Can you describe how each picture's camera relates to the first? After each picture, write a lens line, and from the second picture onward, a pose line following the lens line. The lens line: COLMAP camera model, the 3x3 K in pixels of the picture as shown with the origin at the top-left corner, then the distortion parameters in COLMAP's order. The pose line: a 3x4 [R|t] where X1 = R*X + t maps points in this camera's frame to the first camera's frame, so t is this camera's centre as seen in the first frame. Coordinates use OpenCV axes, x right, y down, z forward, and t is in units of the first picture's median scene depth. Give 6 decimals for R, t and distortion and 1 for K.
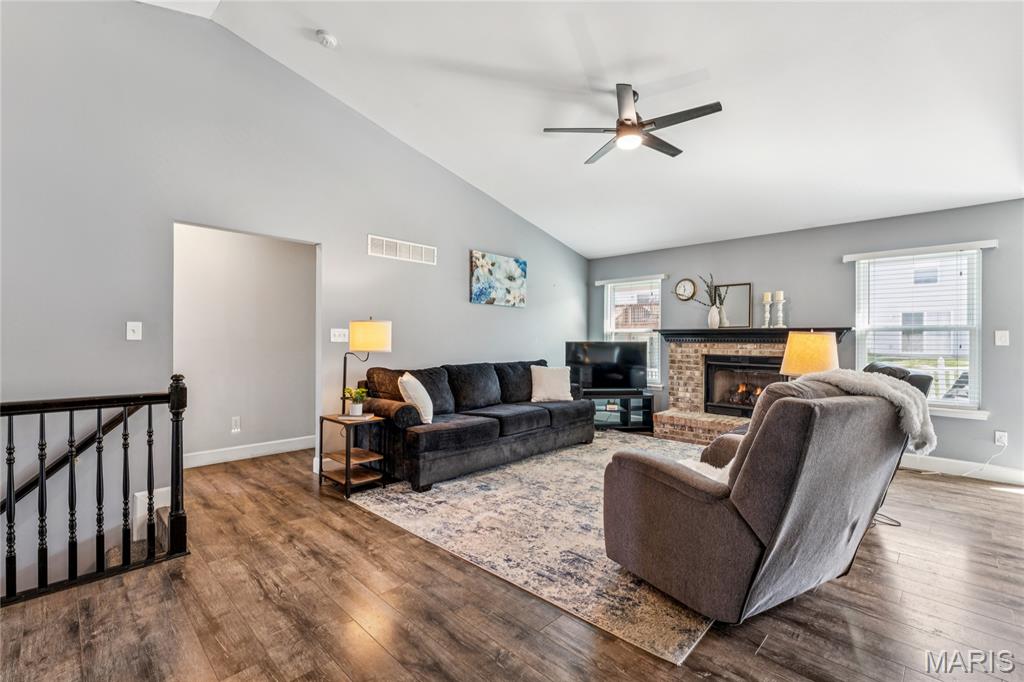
lens RADIAL K [[452.5, 0, 517.6], [0, 452.5, 341.2], [0, 0, 1]] dist [0.002834, -0.000189]
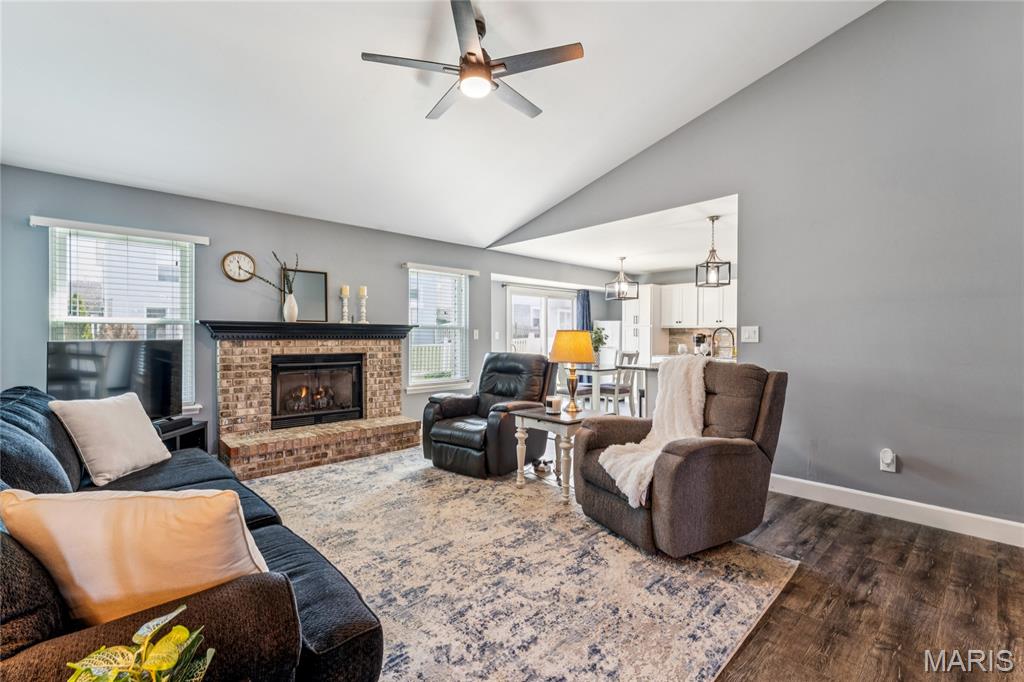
lens RADIAL K [[452.5, 0, 509.1], [0, 452.5, 339.6], [0, 0, 1]] dist [0.002834, -0.000189]
pose [[0.049833, -0.014434, 0.998653, -0.362821], [0.002071, 0.999895, 0.014348, -0.007909], [-0.998755, 0.001353, 0.049858, 0.593452]]
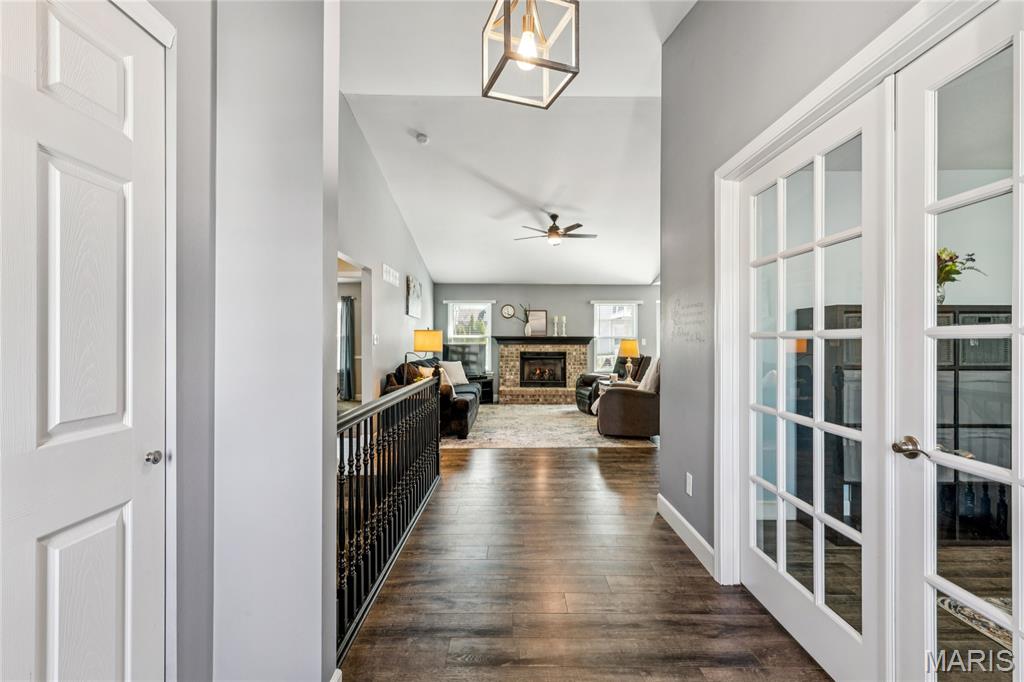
lens RADIAL K [[452.5, 0, 508.8], [0, 452.5, 342.5], [0, 0, 1]] dist [0.002834, -0.000189]
pose [[0.714955, -0.001272, 0.699169, -0.822957], [0.004586, 0.999985, -0.002870, 0.000515], [-0.699155, 0.005258, 0.714950, -0.158485]]
